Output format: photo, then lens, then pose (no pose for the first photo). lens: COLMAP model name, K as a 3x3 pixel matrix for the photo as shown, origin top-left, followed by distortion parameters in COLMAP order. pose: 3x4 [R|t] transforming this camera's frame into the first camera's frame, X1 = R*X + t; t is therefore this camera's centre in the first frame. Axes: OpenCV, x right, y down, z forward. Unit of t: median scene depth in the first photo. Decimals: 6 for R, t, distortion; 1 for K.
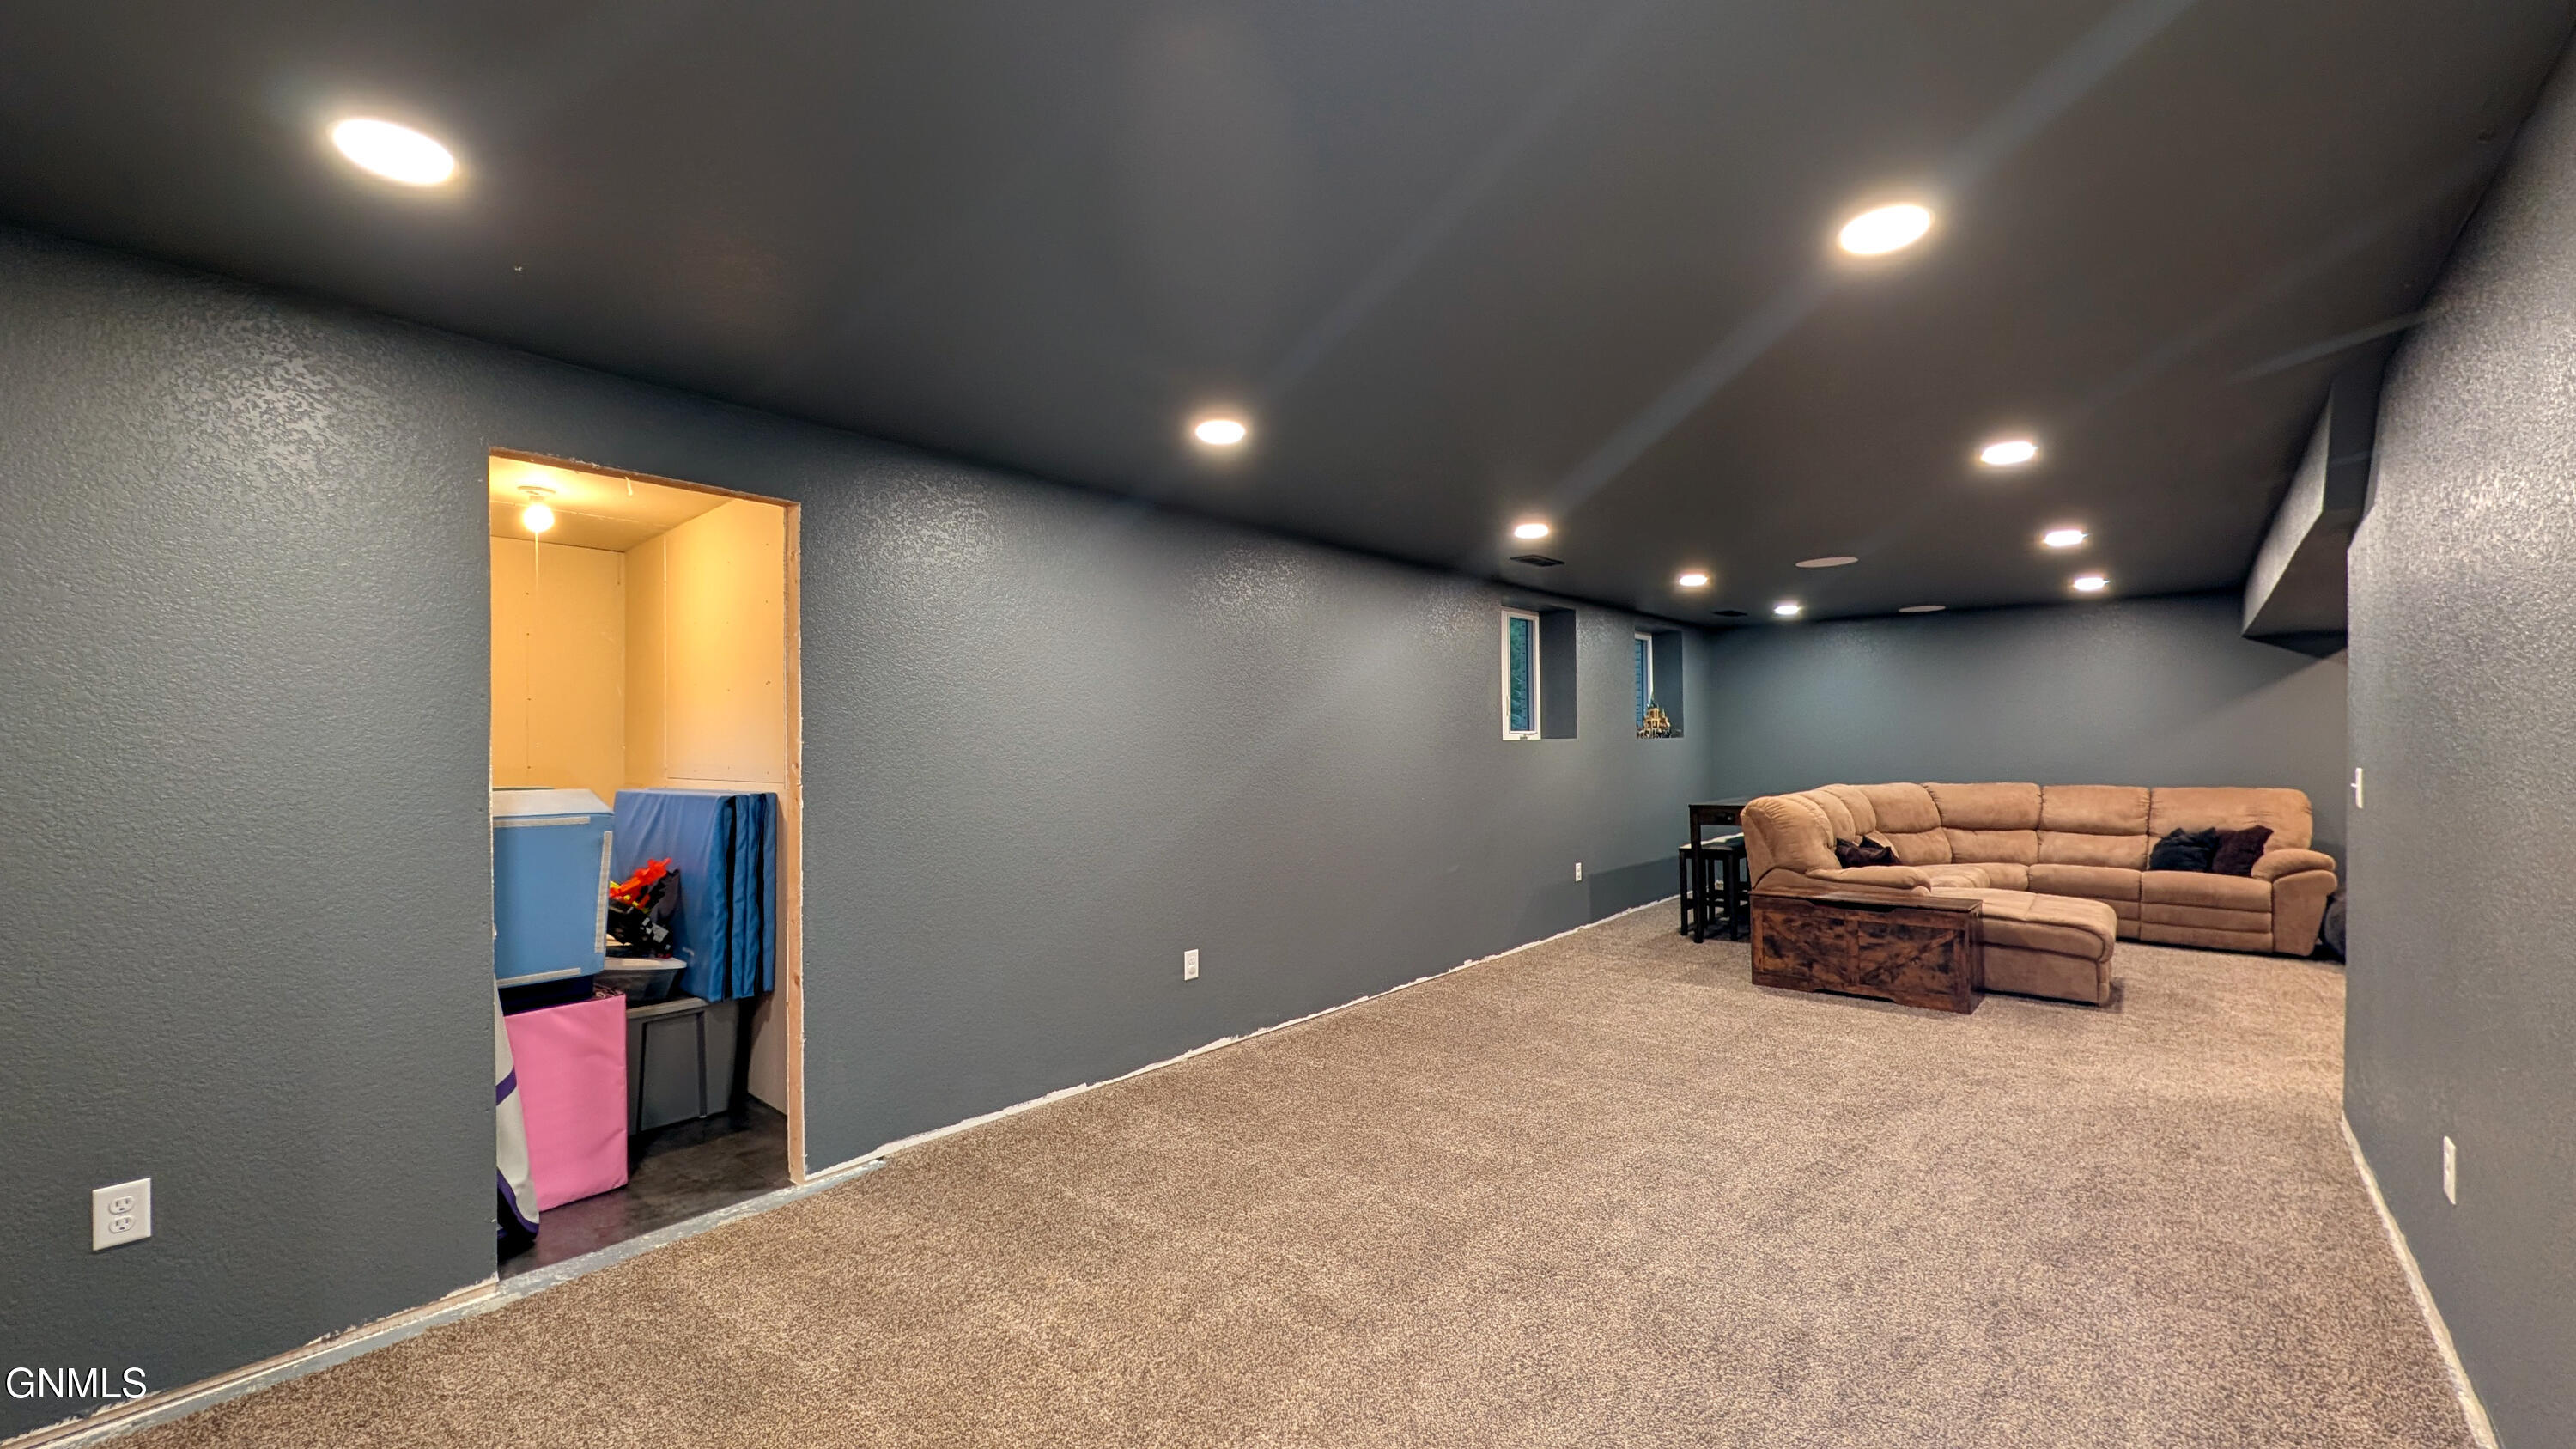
lens RADIAL K [[998.4, 0, 1286.9], [0, 998.4, 736.2], [0, 0, 1]] dist [-0.000308, -0.000036]
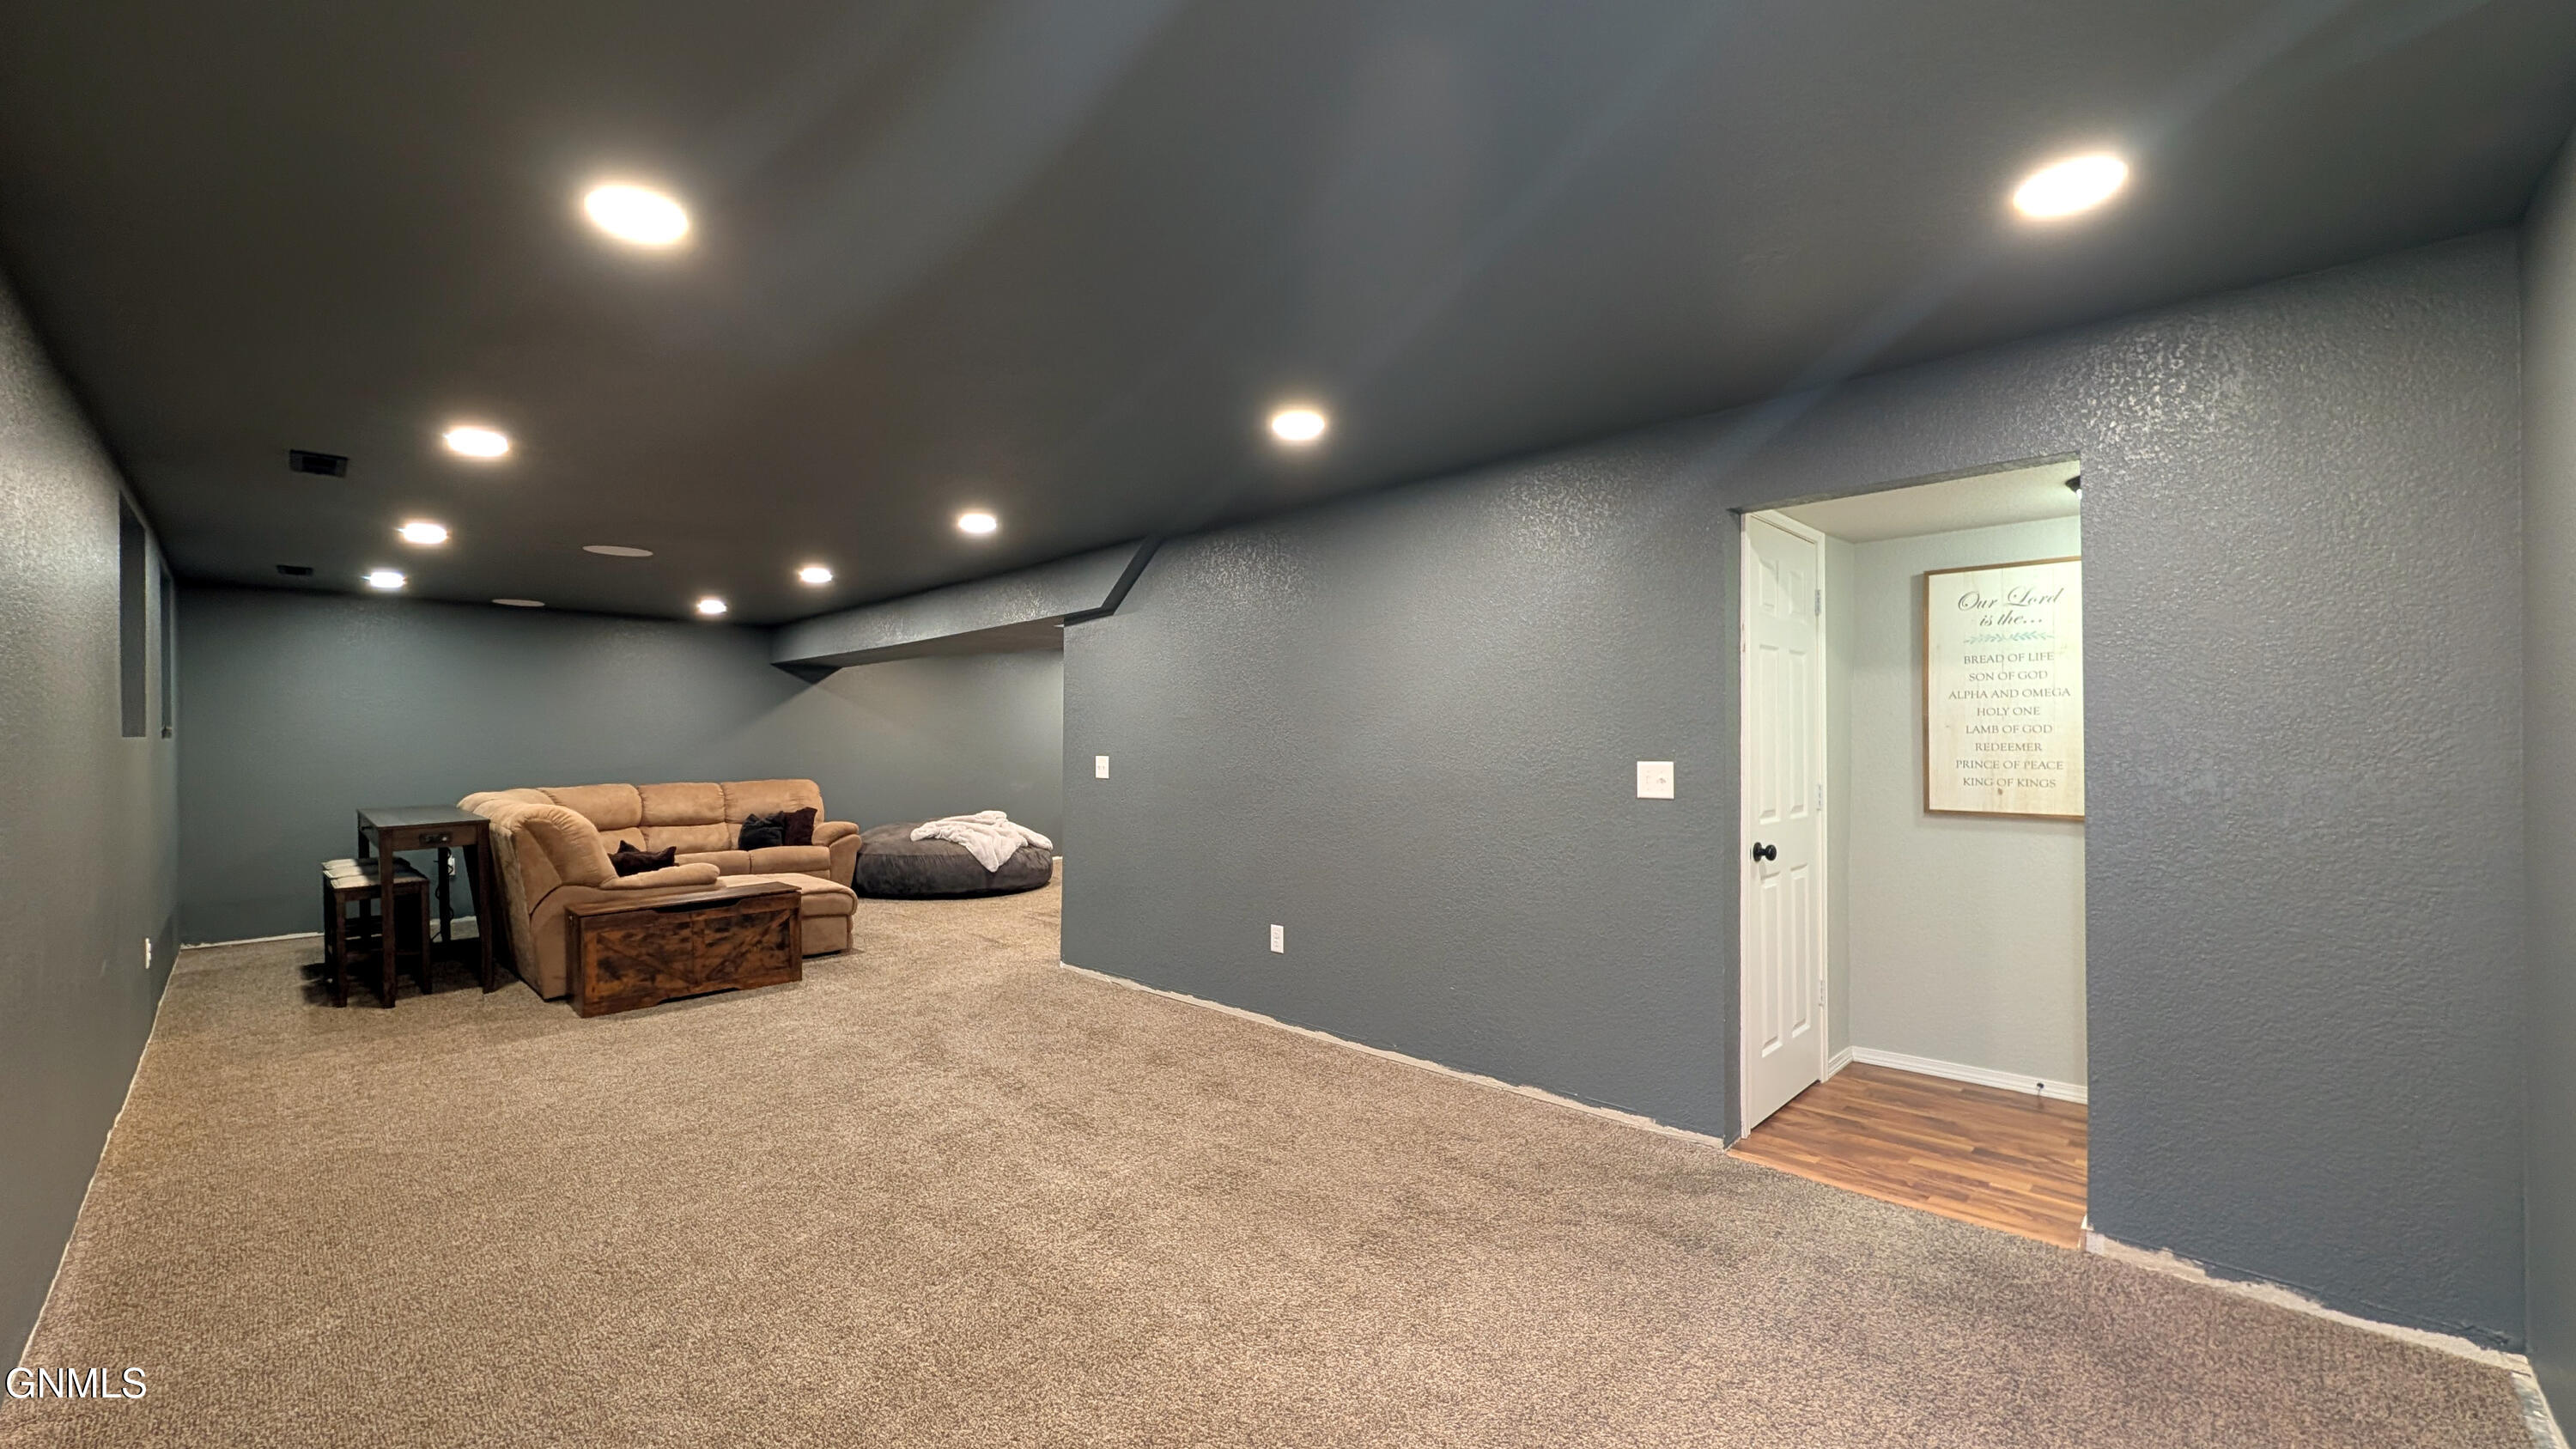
lens RADIAL K [[998.4, 0, 1286.9], [0, 998.4, 736.2], [0, 0, 1]] dist [-0.000308, -0.000036]
pose [[0.037062, 0.011828, 0.999243, -0.410079], [-0.004310, 0.999923, -0.011676, 0.008768], [-0.999304, -0.003874, 0.037110, 0.370690]]
